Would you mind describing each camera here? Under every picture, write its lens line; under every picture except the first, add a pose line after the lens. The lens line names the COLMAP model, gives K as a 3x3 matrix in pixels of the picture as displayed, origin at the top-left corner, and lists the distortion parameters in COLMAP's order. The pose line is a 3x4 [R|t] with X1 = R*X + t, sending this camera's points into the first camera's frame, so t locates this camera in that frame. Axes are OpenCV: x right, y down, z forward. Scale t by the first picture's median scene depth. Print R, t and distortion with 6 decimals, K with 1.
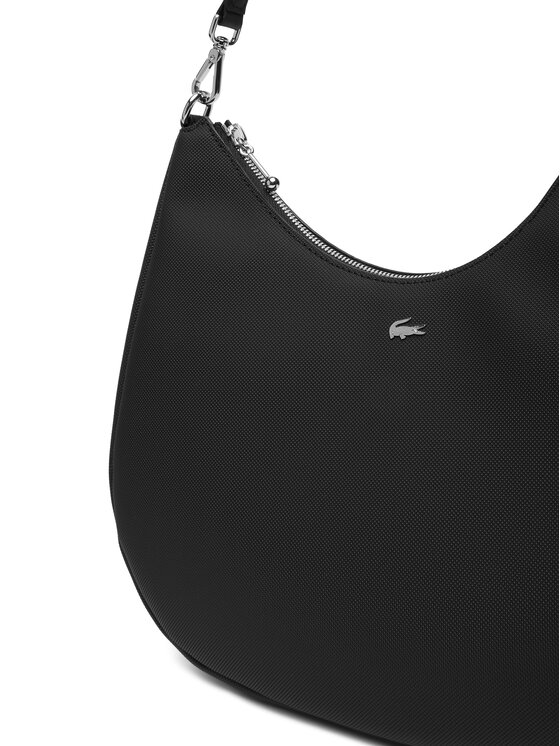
lens RADIAL K [[626.6, 0, 280.0], [0, 626.6, 373.0], [0, 0, 1]] dist [-0.002989, -0.000689]
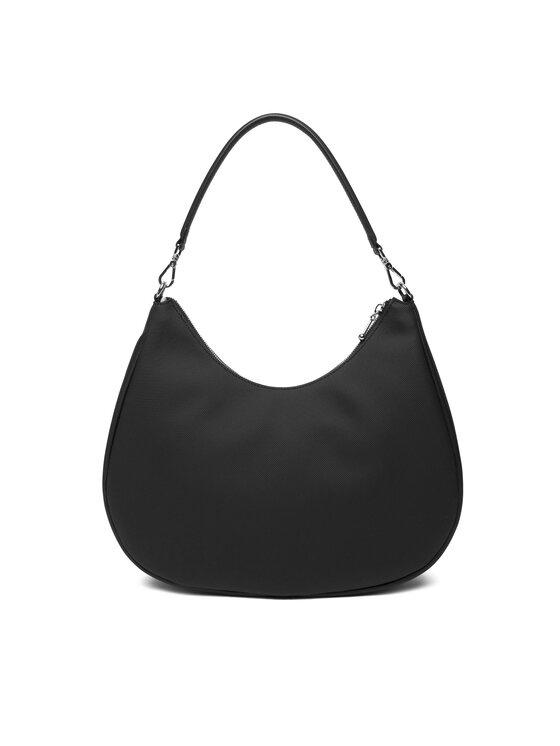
lens RADIAL K [[626.6, 0, 280.0], [0, 626.6, 373.0], [0, 0, 1]] dist [-0.002989, -0.000689]
pose [[0.997302, 0.000890, 0.073400, 0.072702], [0.022101, 0.949887, -0.311810, 0.362974], [-0.069999, 0.312591, 0.947305, -0.639319]]
